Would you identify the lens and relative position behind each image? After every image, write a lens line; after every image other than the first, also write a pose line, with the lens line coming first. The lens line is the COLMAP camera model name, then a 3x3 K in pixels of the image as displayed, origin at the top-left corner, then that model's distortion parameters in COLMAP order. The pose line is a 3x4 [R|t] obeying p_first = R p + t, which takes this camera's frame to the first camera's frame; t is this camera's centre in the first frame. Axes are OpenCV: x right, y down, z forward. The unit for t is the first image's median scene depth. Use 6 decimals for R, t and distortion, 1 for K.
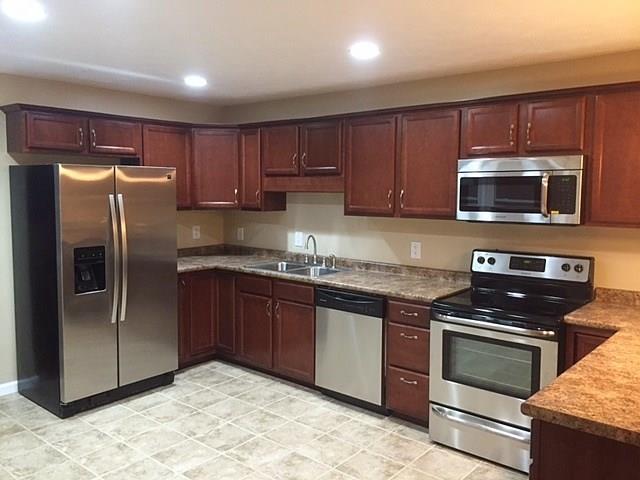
lens RADIAL K [[558.6, 0, 319.1], [0, 558.6, 232.3], [0, 0, 1]] dist [0.082831, -0.110491]
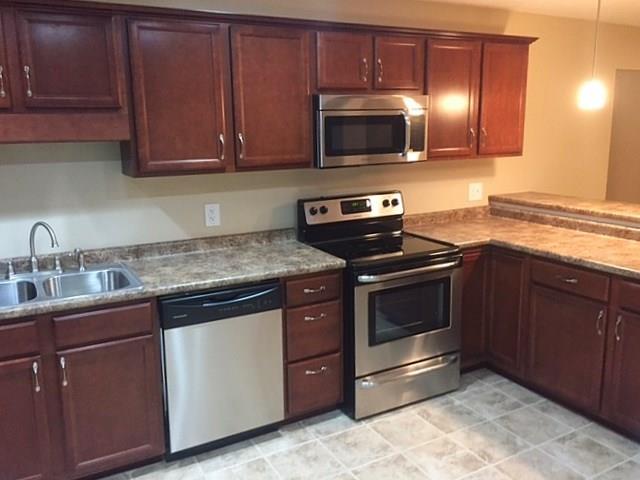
lens RADIAL K [[558.6, 0, 319.1], [0, 558.6, 232.3], [0, 0, 1]] dist [0.082831, -0.110491]
pose [[0.346972, -0.186247, 0.919197, -0.503738], [0.091495, 0.982131, 0.164462, -0.059474], [-0.933402, 0.027039, 0.357812, 0.643596]]
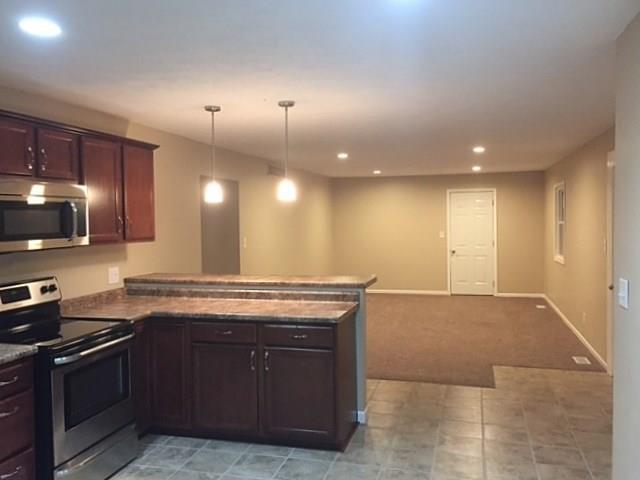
lens RADIAL K [[558.6, 0, 319.1], [0, 558.6, 232.3], [0, 0, 1]] dist [0.082831, -0.110491]
pose [[-0.428965, -0.024082, 0.903000, -0.629511], [0.080584, 0.994639, 0.064807, -0.061141], [-0.899719, 0.100567, -0.424725, 0.845769]]
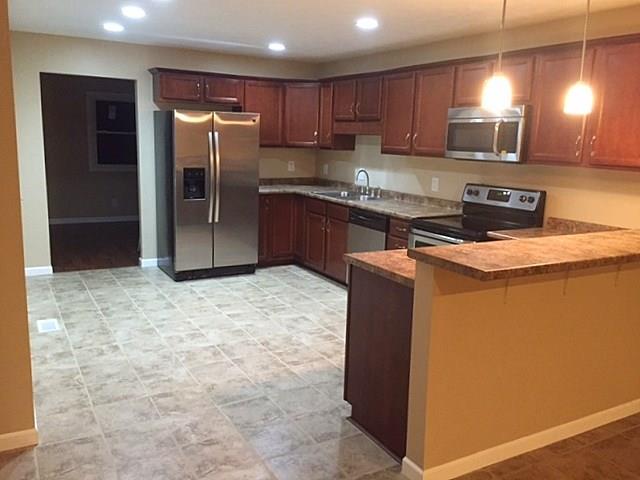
lens RADIAL K [[579.3, 0, 309.1], [0, 579.3, 231.6], [0, 0, 1]] dist [0.096205, 0.003127]
pose [[0.934552, 0.079932, -0.346732, 0.389990], [-0.051500, 0.994567, 0.090467, 0.036250], [0.352080, -0.066689, 0.933591, -0.300498]]
